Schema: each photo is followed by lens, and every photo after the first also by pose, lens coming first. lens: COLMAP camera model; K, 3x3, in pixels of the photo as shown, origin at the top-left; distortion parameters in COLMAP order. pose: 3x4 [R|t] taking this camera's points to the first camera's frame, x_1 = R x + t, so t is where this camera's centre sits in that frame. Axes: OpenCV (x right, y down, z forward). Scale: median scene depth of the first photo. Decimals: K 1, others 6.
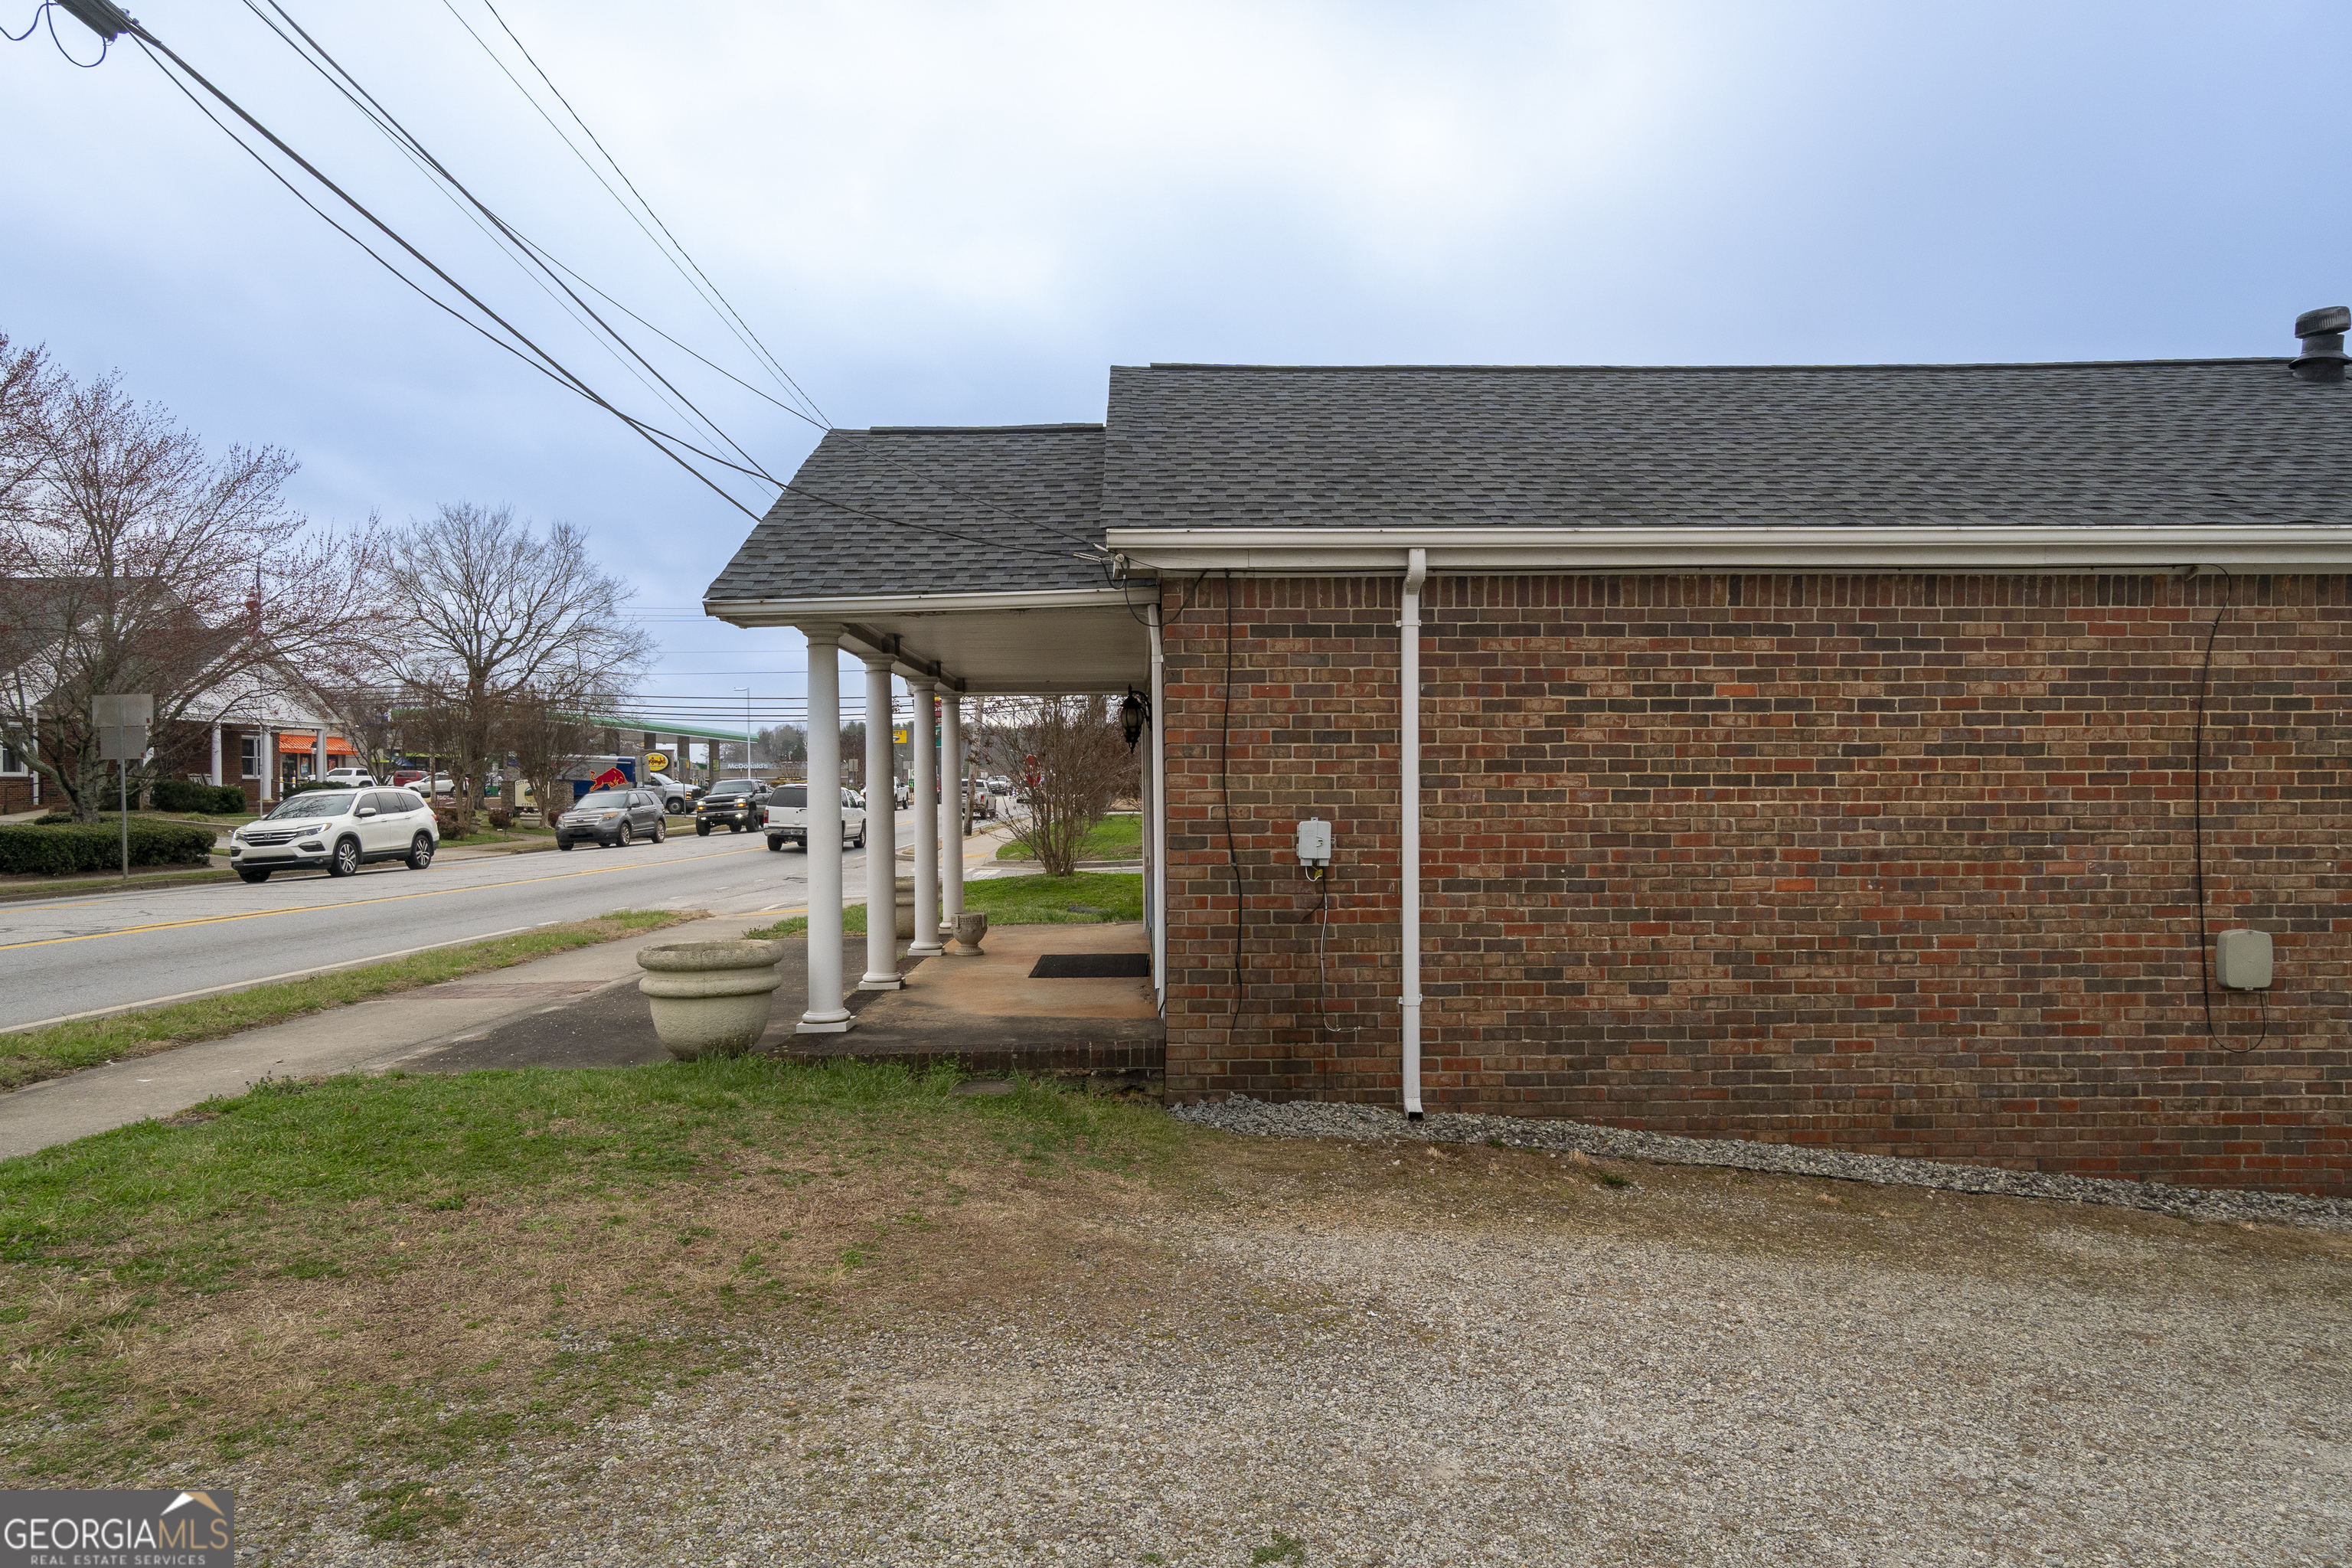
lens RADIAL K [[1447.6, 0, 1171.4], [0, 1447.6, 790.5], [0, 0, 1]] dist [-0.002202, 0.000539]
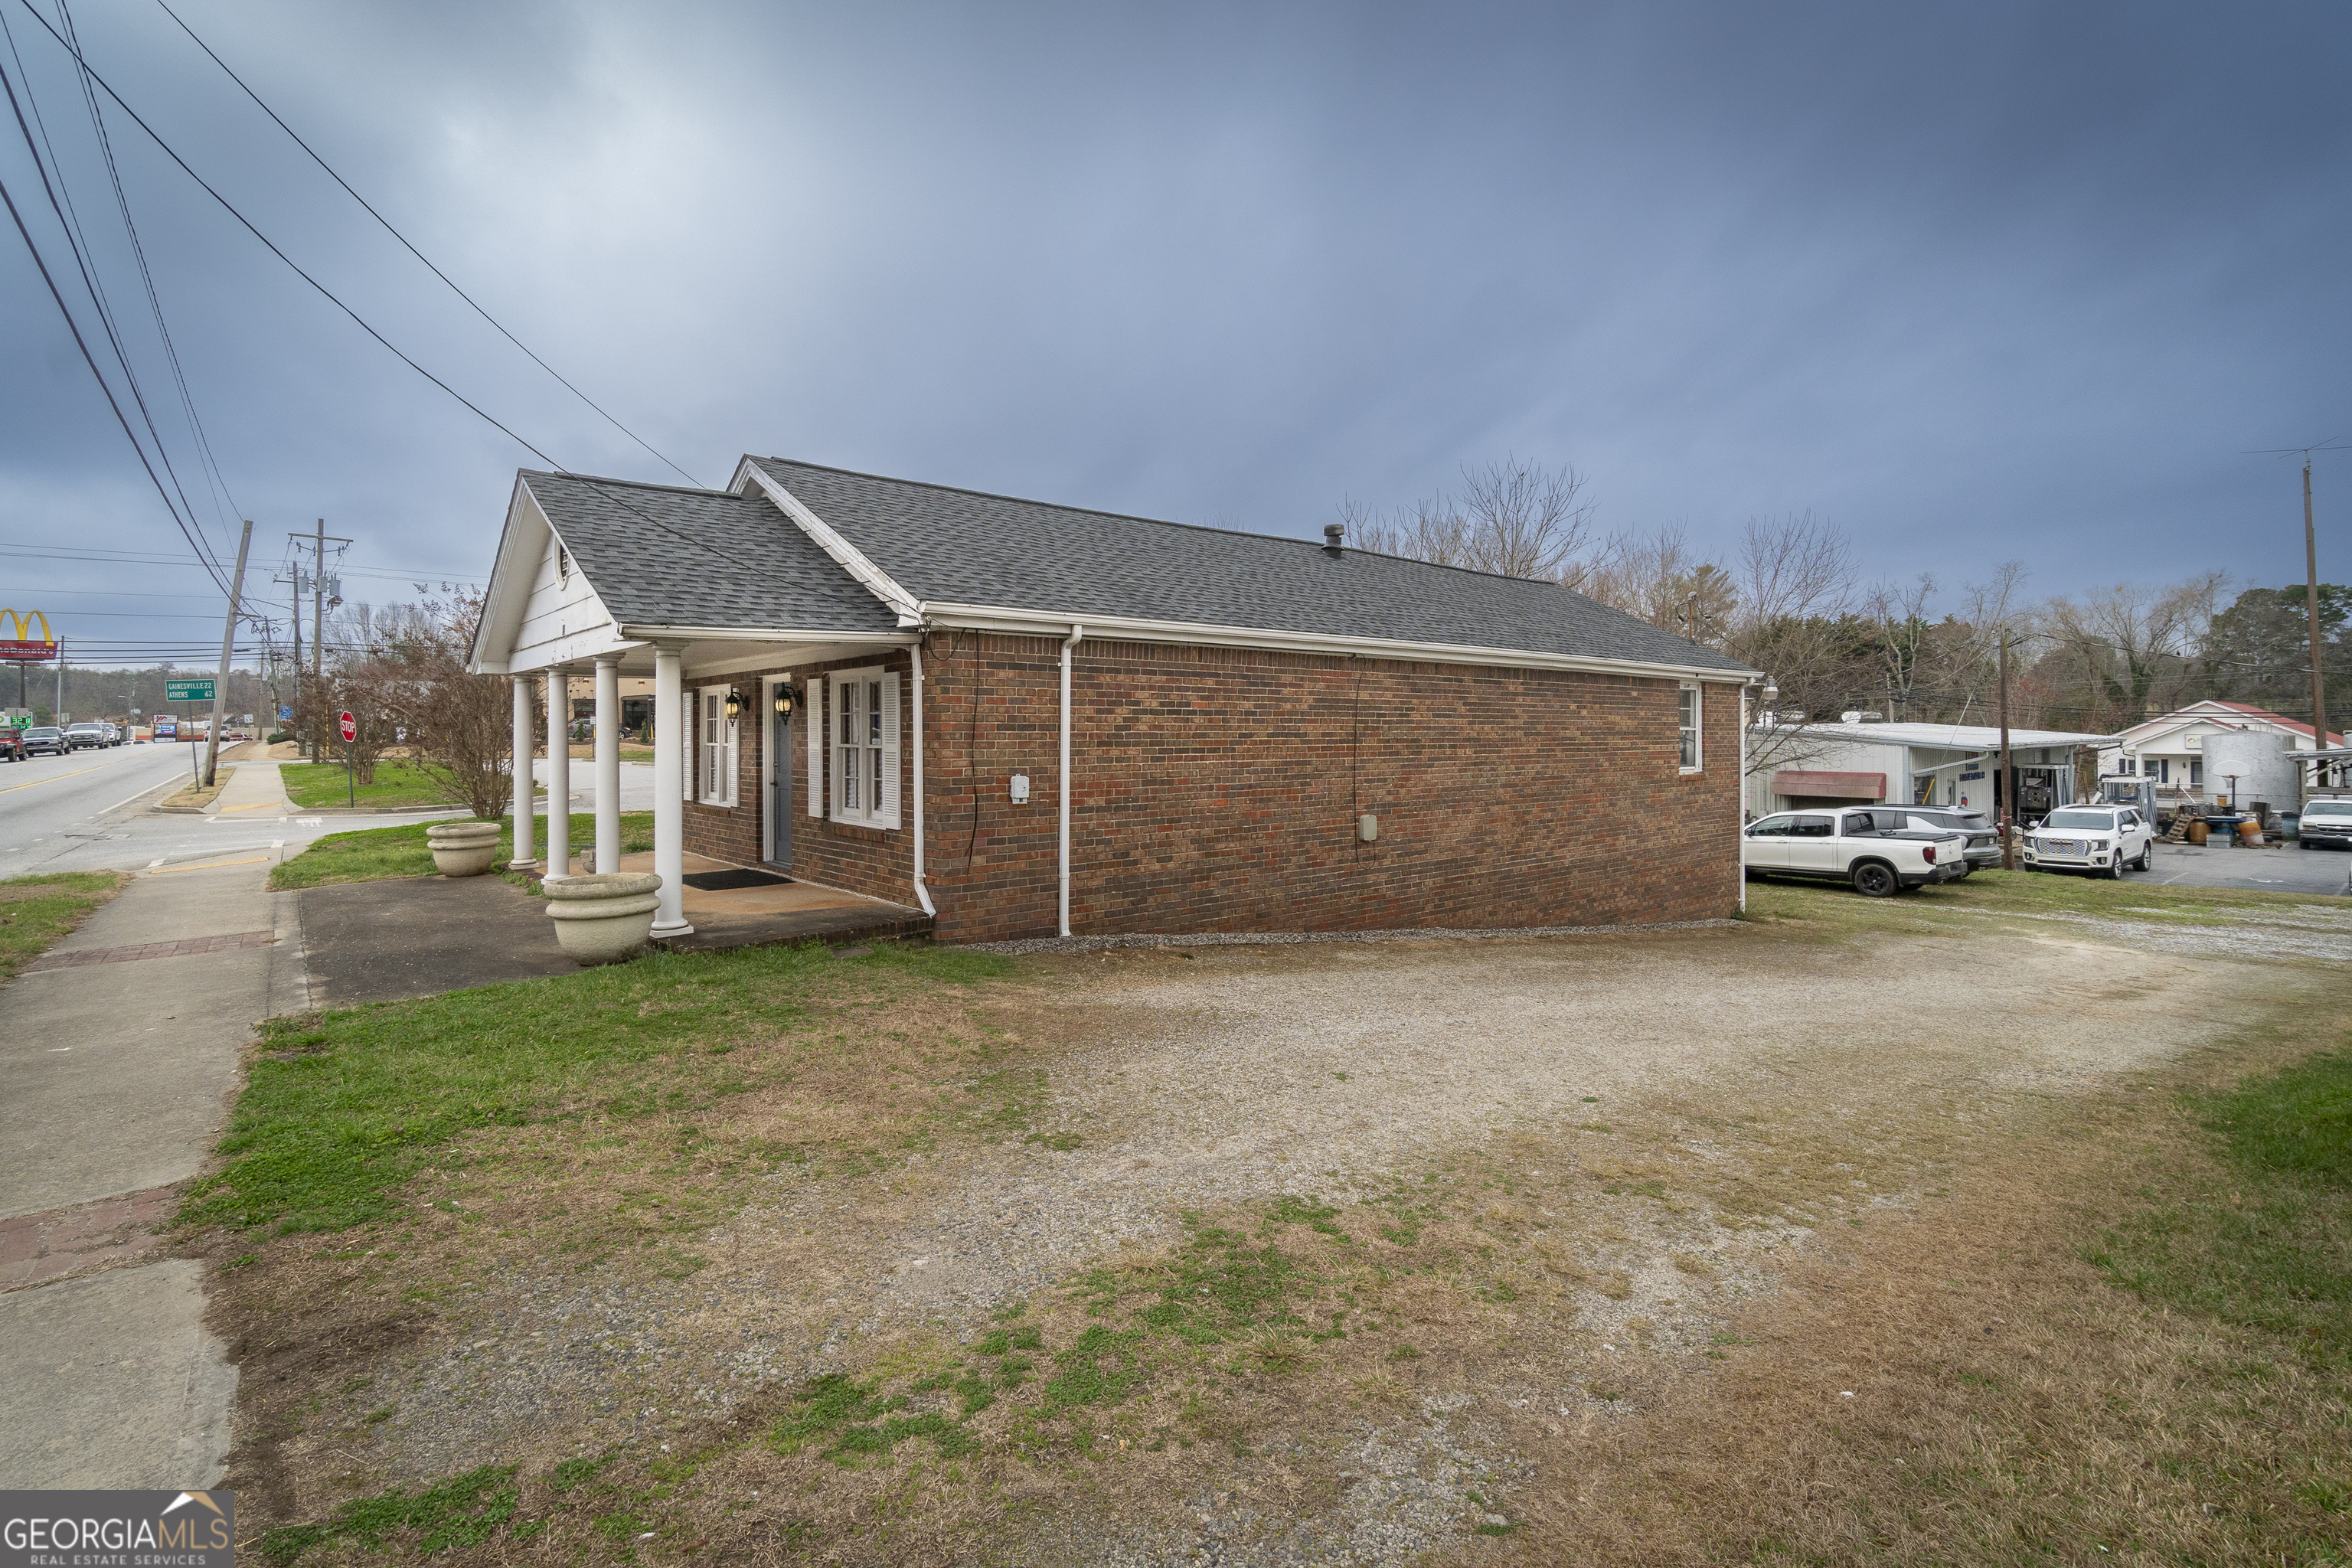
lens RADIAL K [[1069.0, 0, 1165.3], [0, 1069.0, 722.6], [0, 0, 1]] dist [0.000479, 0.001133]
pose [[0.778527, 0.008854, 0.627548, -0.563934], [-0.000767, 0.999913, -0.013156, -0.026106], [-0.627610, 0.009761, 0.778467, -0.106380]]
